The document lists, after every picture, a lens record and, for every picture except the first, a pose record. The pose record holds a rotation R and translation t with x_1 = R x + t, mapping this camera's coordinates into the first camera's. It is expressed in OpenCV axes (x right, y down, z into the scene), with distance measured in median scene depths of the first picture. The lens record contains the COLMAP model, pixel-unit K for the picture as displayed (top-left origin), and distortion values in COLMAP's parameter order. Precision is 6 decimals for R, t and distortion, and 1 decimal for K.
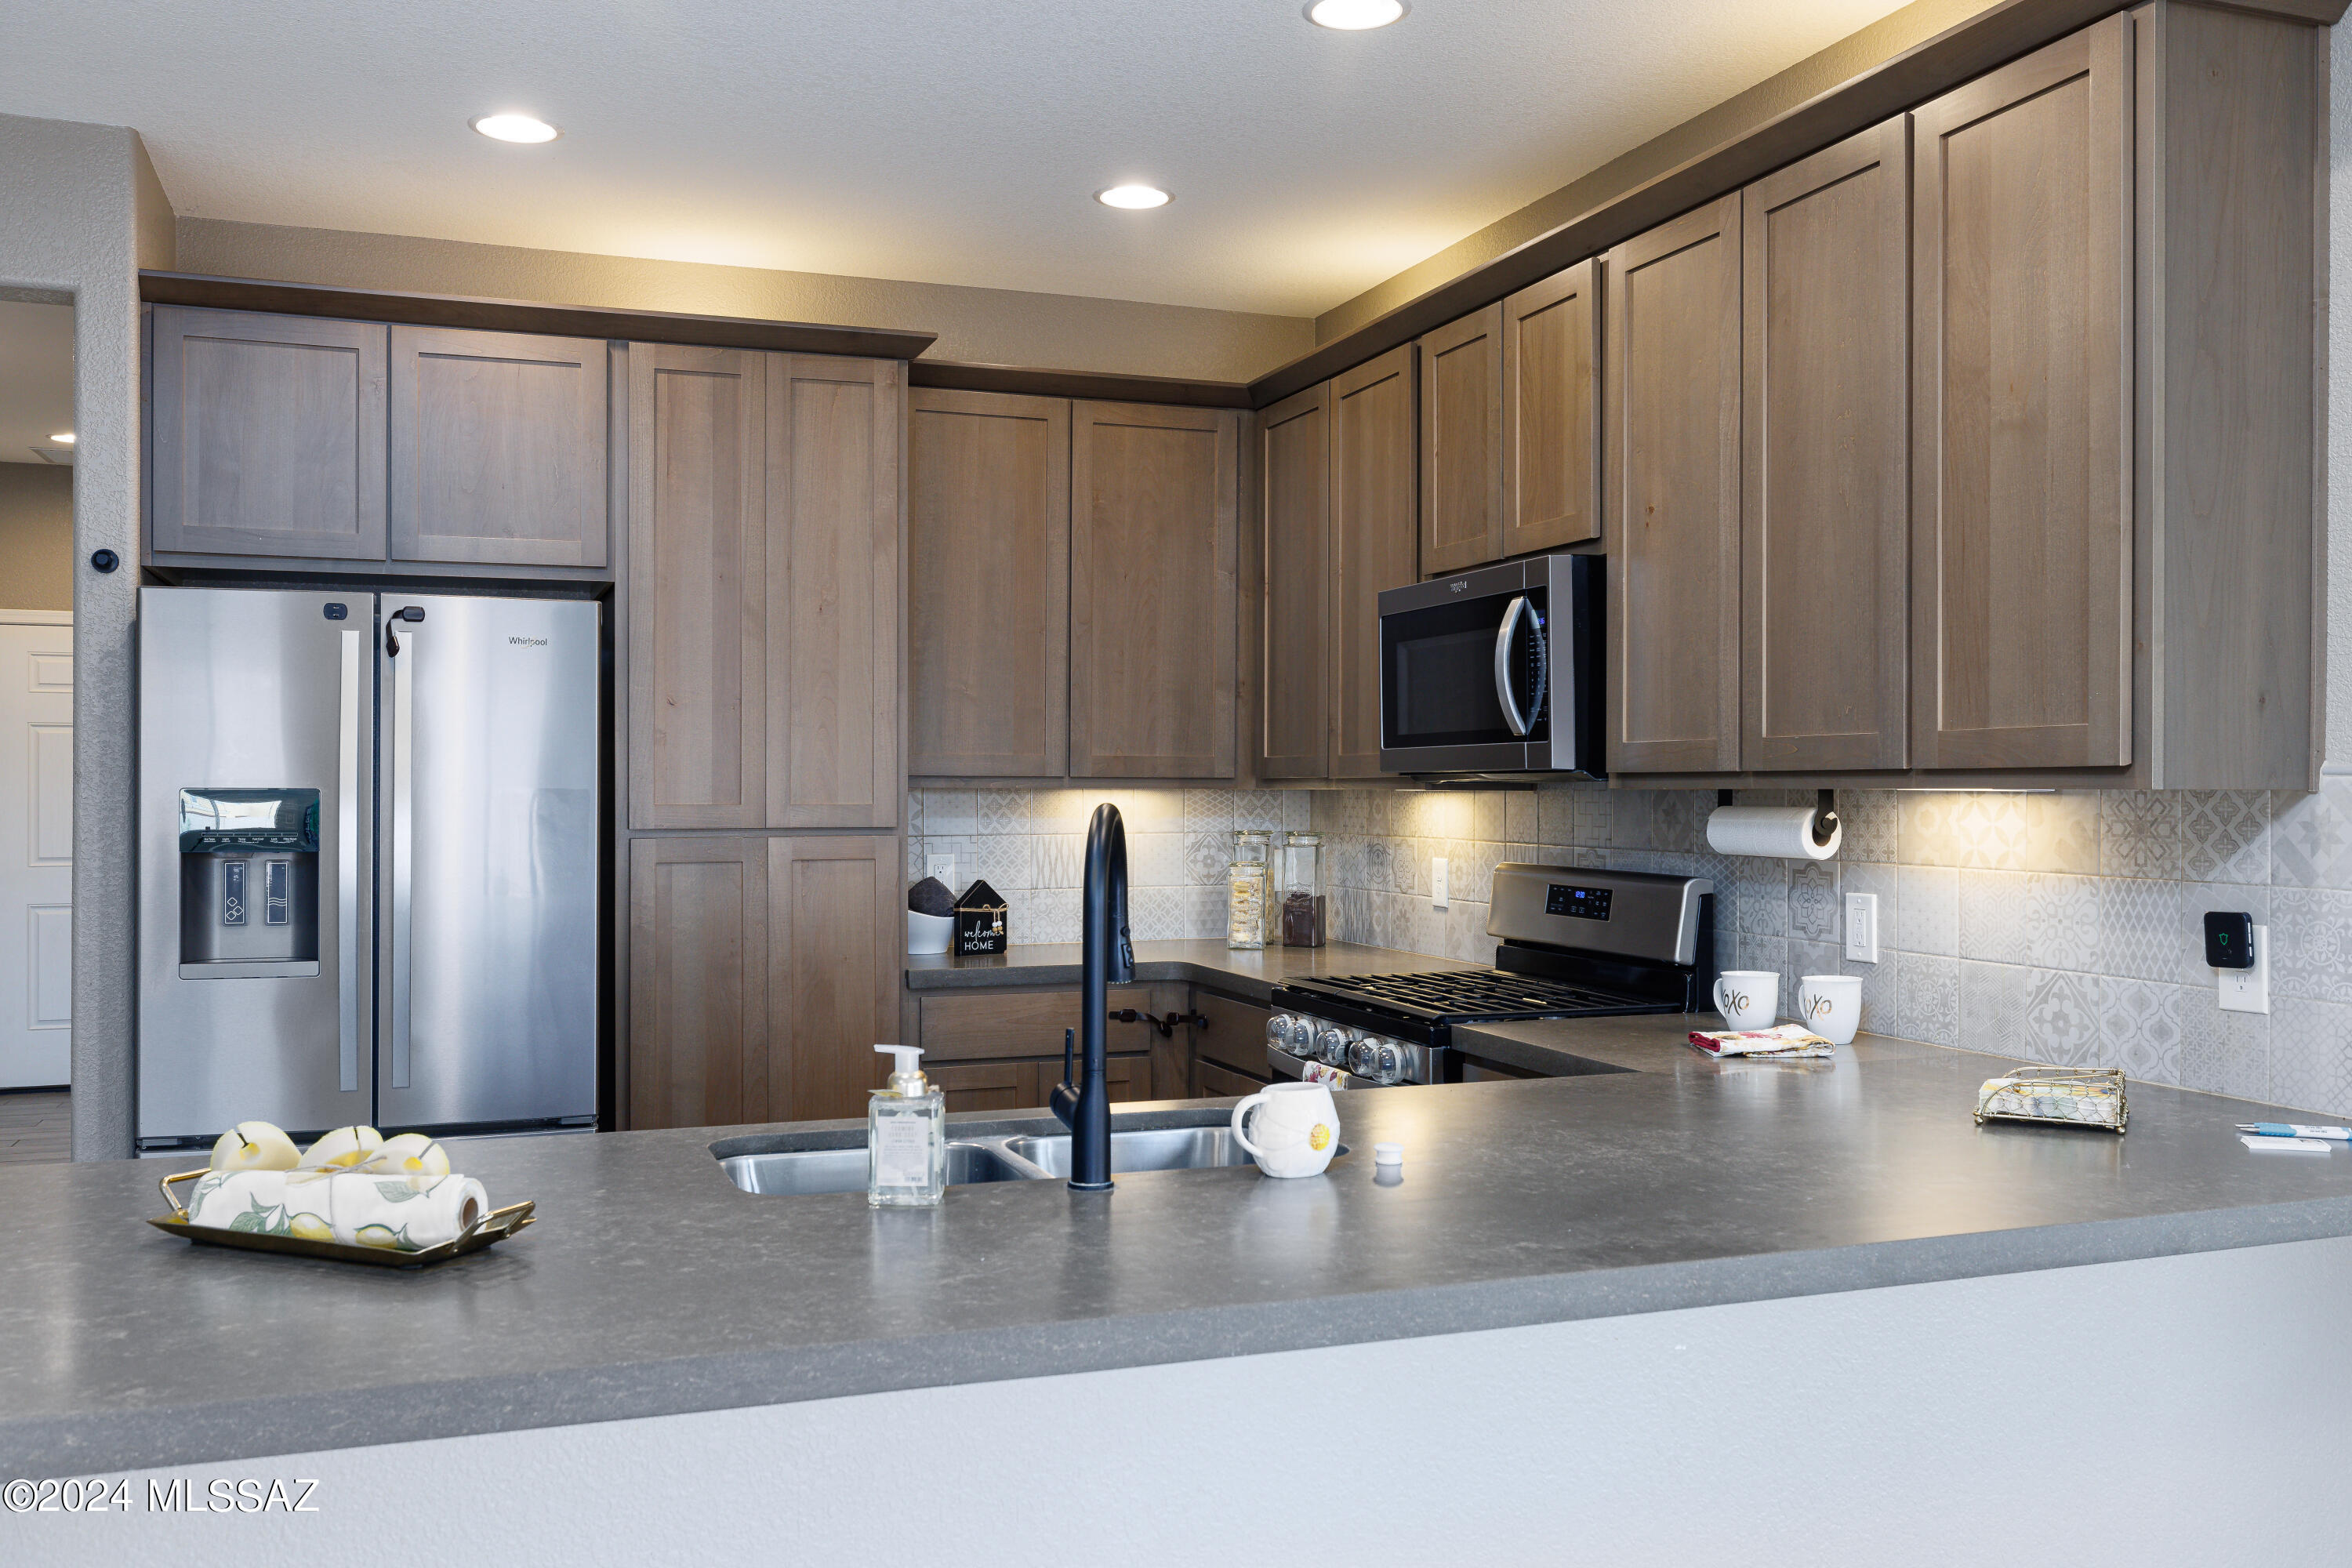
lens RADIAL K [[2029.5, 0, 1151.5], [0, 2029.5, 776.2], [0, 0, 1]] dist [-0.026533, 0.010936]
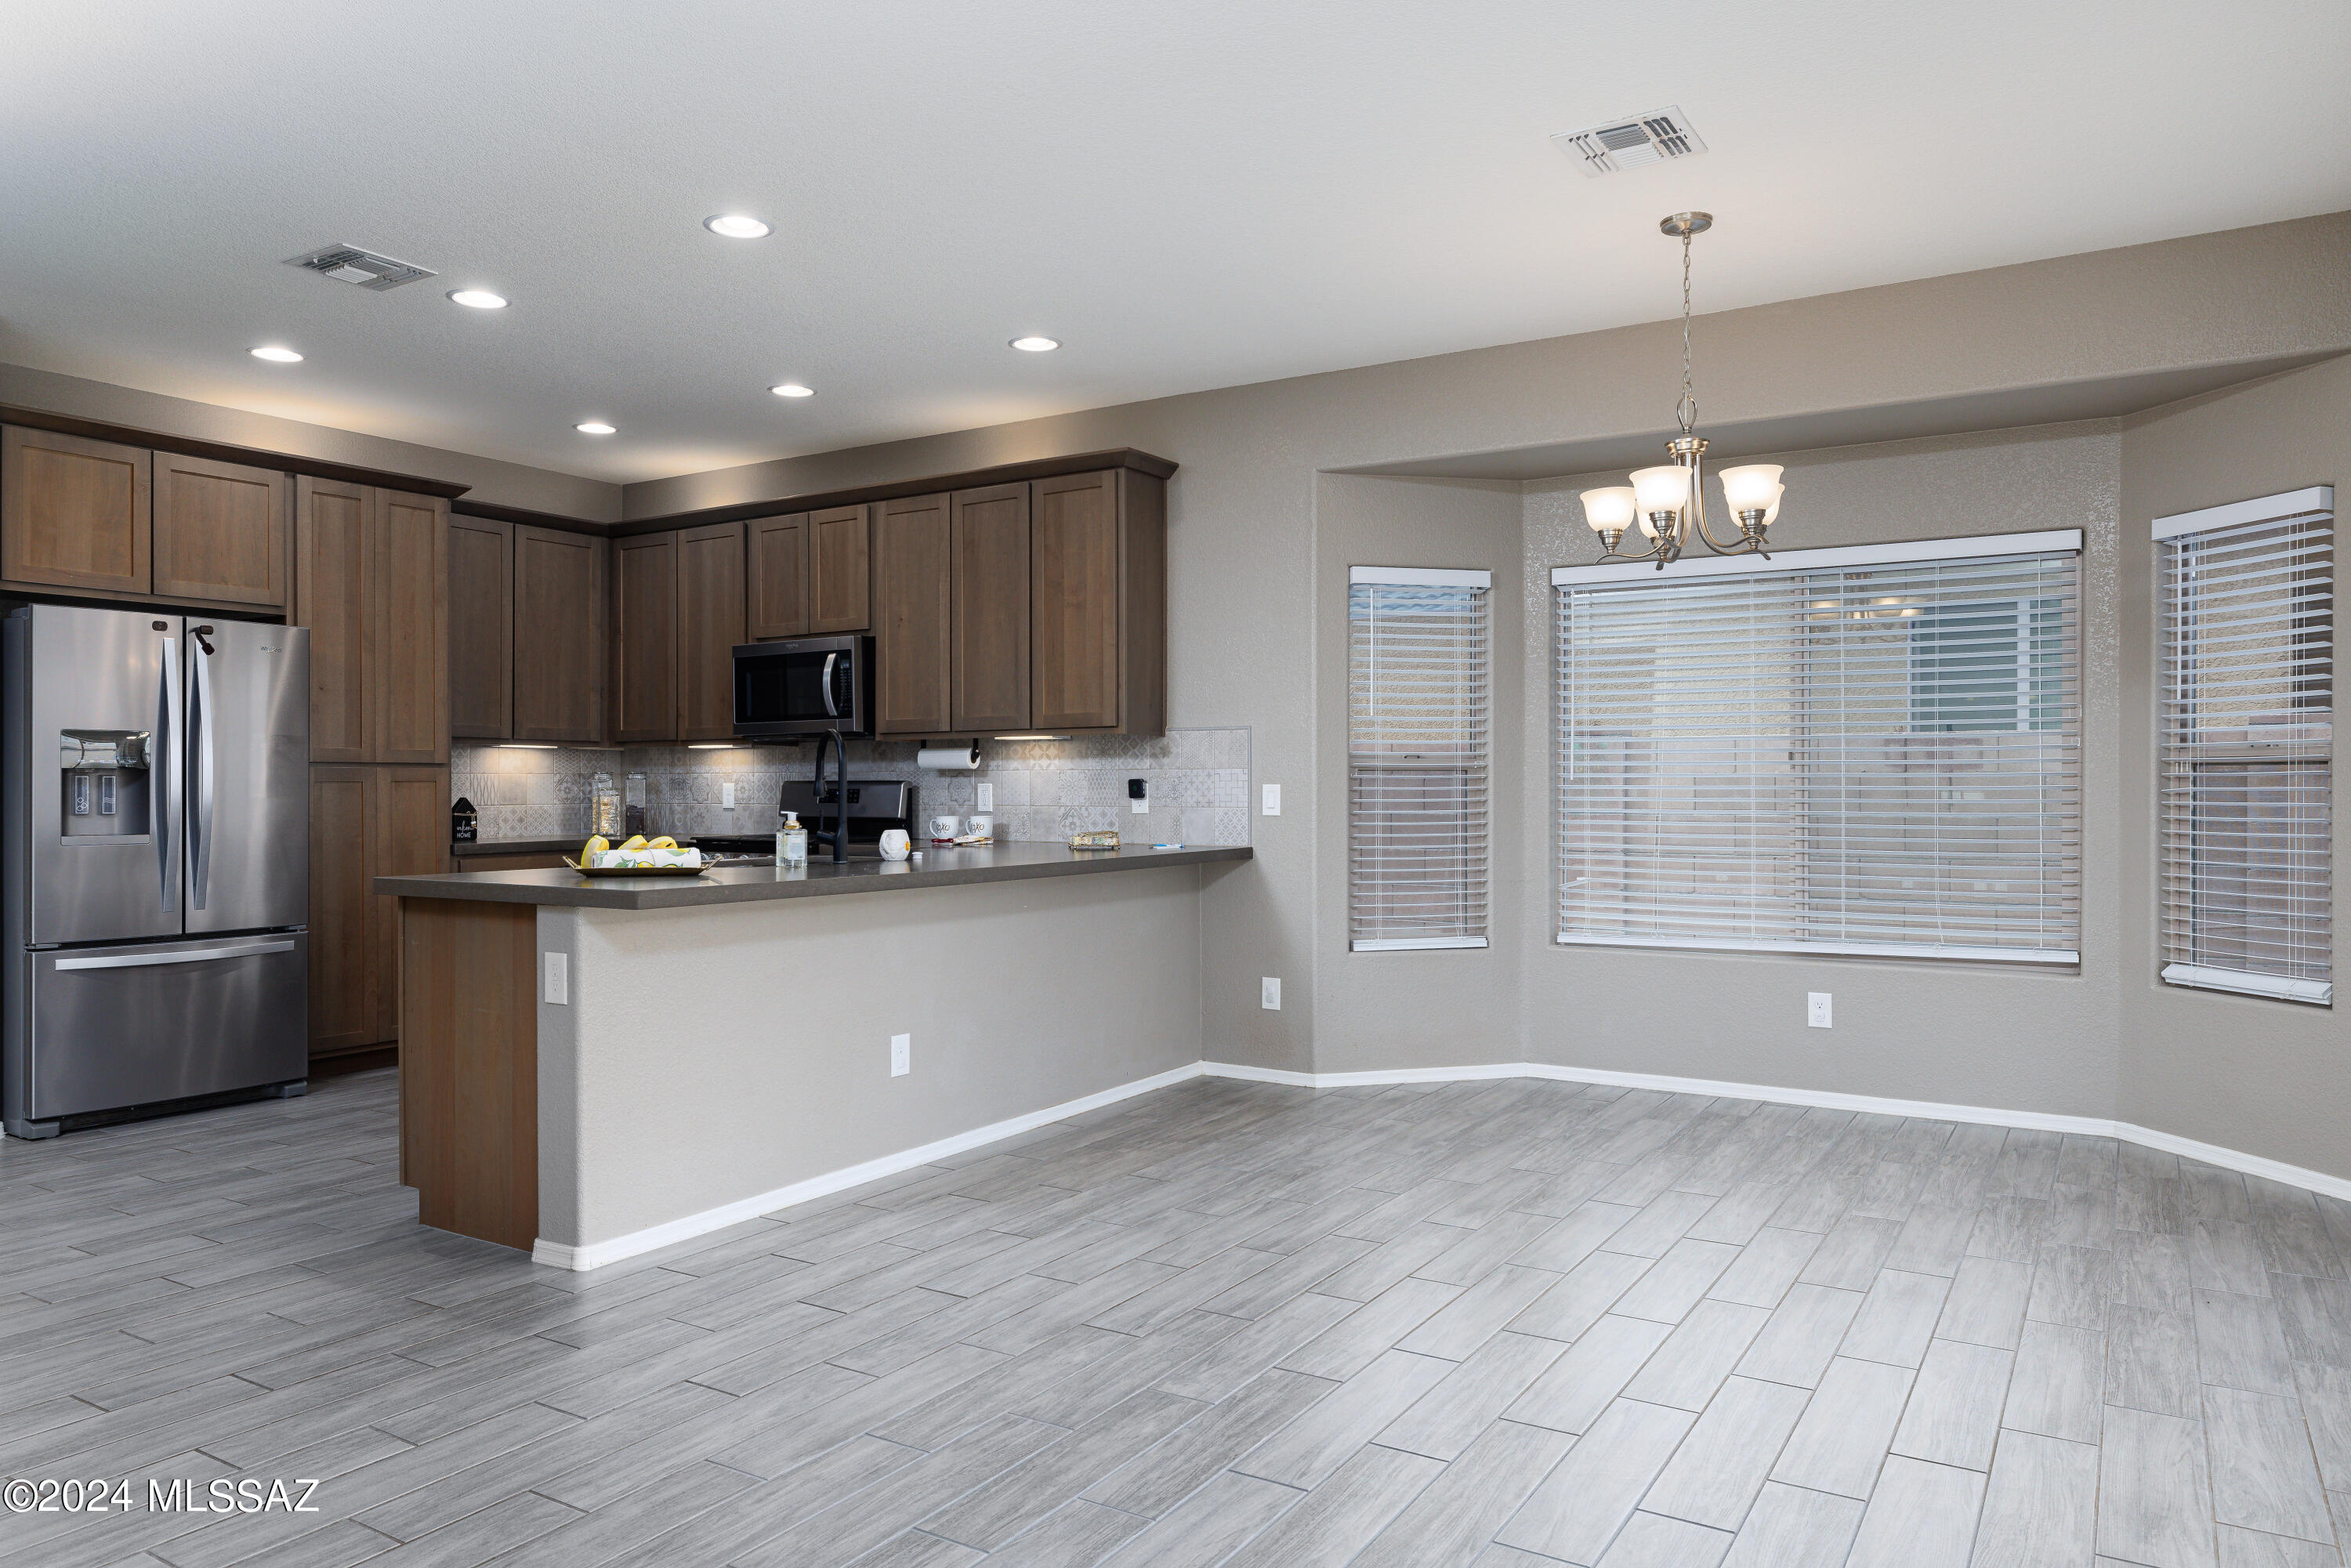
lens RADIAL K [[1530.8, 0, 1192.7], [0, 1530.8, 786.4], [0, 0, 1]] dist [-0.002040, 0.002303]
pose [[0.787892, -0.004100, 0.615800, -0.478279], [0.000951, 0.999985, 0.005442, 0.042490], [-0.615813, -0.003702, 0.787884, -0.493299]]
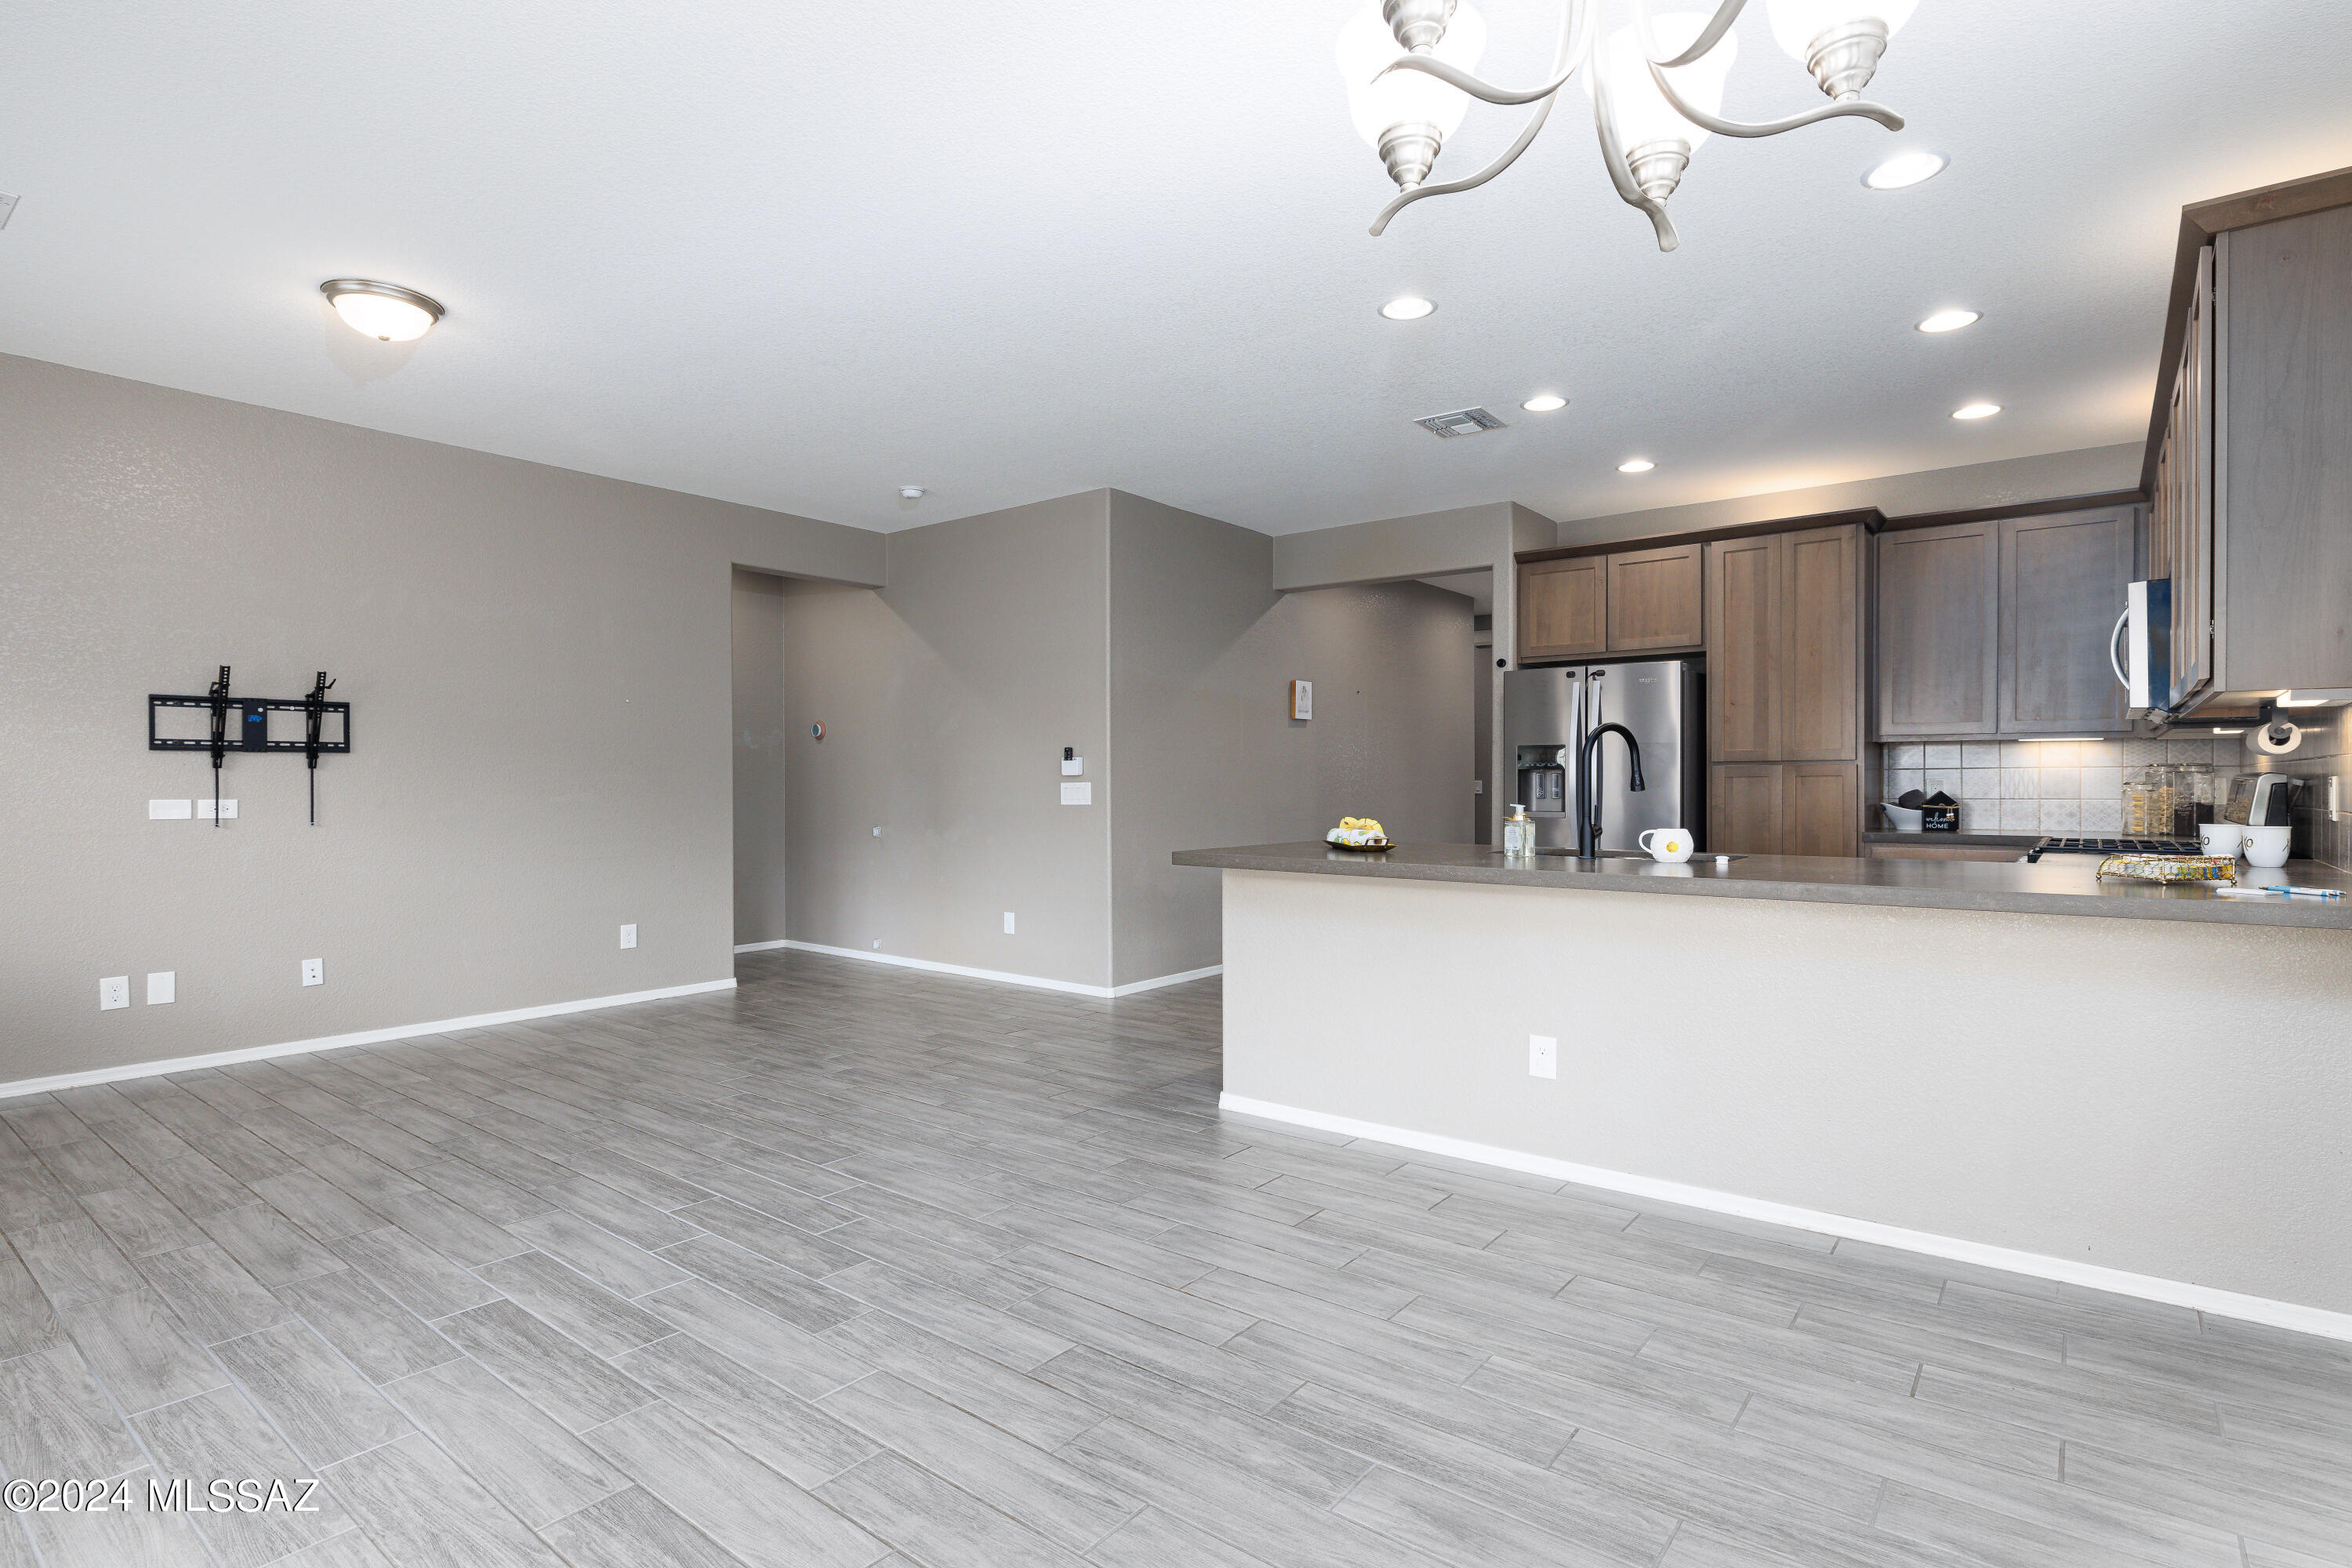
lens RADIAL K [[1127.2, 0, 1194.8], [0, 1127.2, 787.6], [0, 0, 1]] dist [0.003196, 0.000144]
pose [[0.541381, 0.001067, -0.840777, 0.497293], [0.006688, 0.999962, 0.005575, 0.045864], [0.840751, -0.008642, 0.541353, -0.154141]]
